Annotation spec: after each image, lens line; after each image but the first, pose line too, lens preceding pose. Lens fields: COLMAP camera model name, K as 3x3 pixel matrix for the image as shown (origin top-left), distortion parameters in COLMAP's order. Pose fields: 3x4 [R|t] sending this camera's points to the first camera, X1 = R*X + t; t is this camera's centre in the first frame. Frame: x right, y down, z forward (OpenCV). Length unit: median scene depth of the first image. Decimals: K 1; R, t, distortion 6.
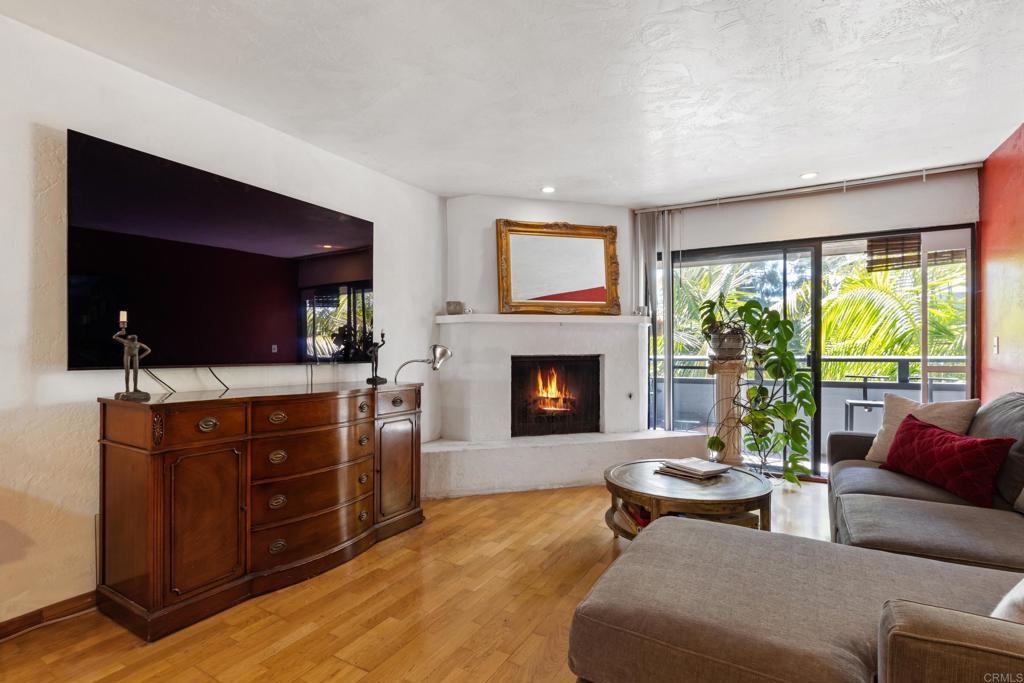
lens RADIAL K [[500.1, 0, 509.0], [0, 500.1, 353.1], [0, 0, 1]] dist [0.000287, 0.000024]
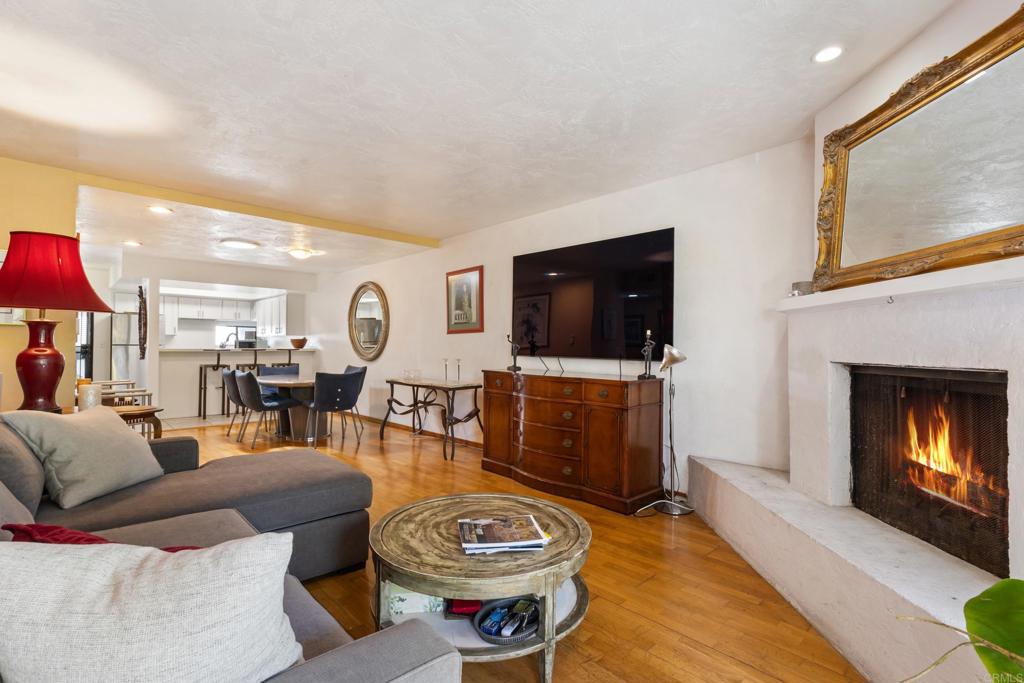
lens RADIAL K [[475.1, 0, 508.1], [0, 475.1, 344.2], [0, 0, 1]] dist [0.004378, 0.001386]
pose [[-0.294325, -0.002627, -0.955702, 0.645683], [-0.014051, 0.999900, 0.001579, -0.011705], [0.955602, 0.013893, -0.294332, 0.798570]]
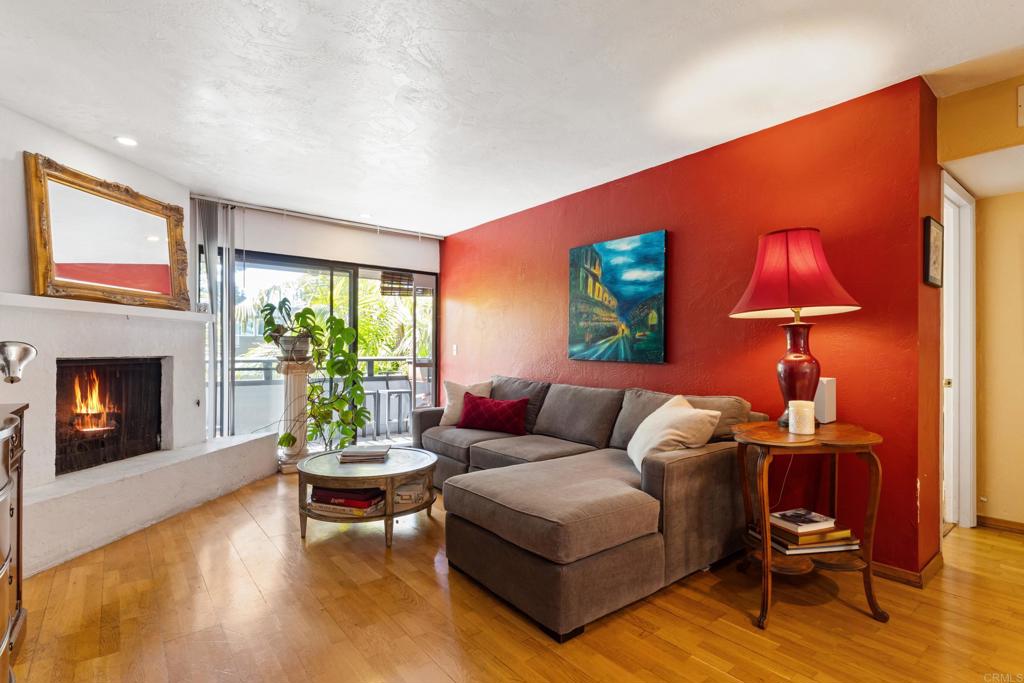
lens RADIAL K [[494.7, 0, 507.1], [0, 494.7, 349.7], [0, 0, 1]] dist [-0.000546, -0.000492]
pose [[0.375306, 0.008741, 0.926860, -0.388141], [0.002308, 0.999944, -0.010365, 0.001740], [-0.926898, 0.006029, 0.375265, 0.171480]]
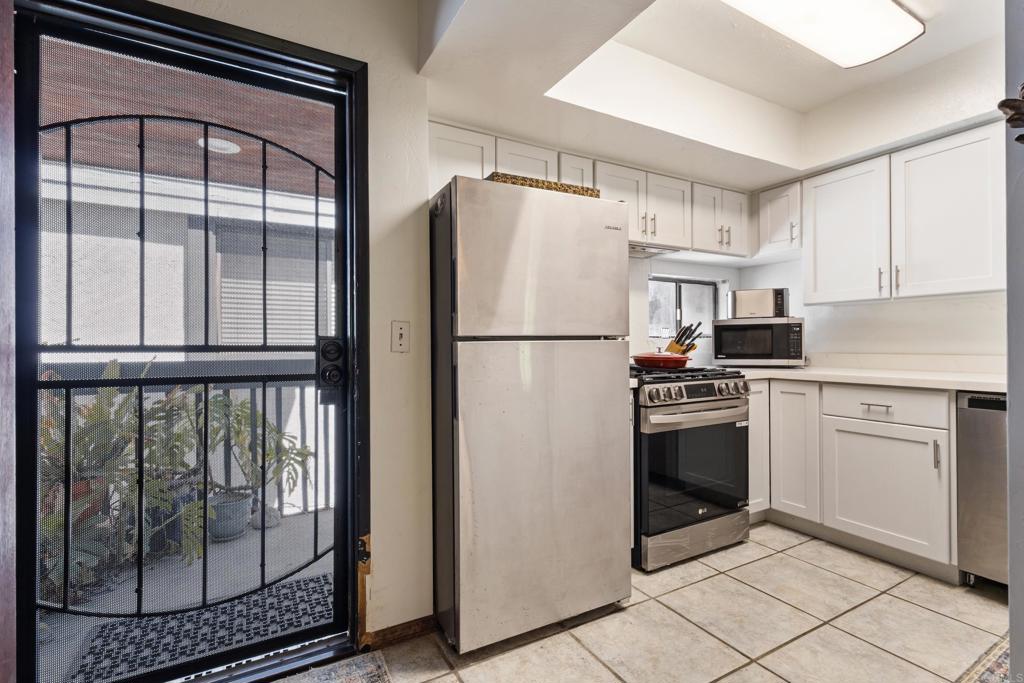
lens RADIAL K [[475.1, 0, 508.1], [0, 475.1, 344.2], [0, 0, 1]] dist [0.004378, 0.001386]
pose [[-0.523456, 0.009921, -0.851995, -0.450942], [0.003837, 0.999950, 0.009286, 0.019894], [0.852044, 0.001592, -0.523468, -1.102301]]
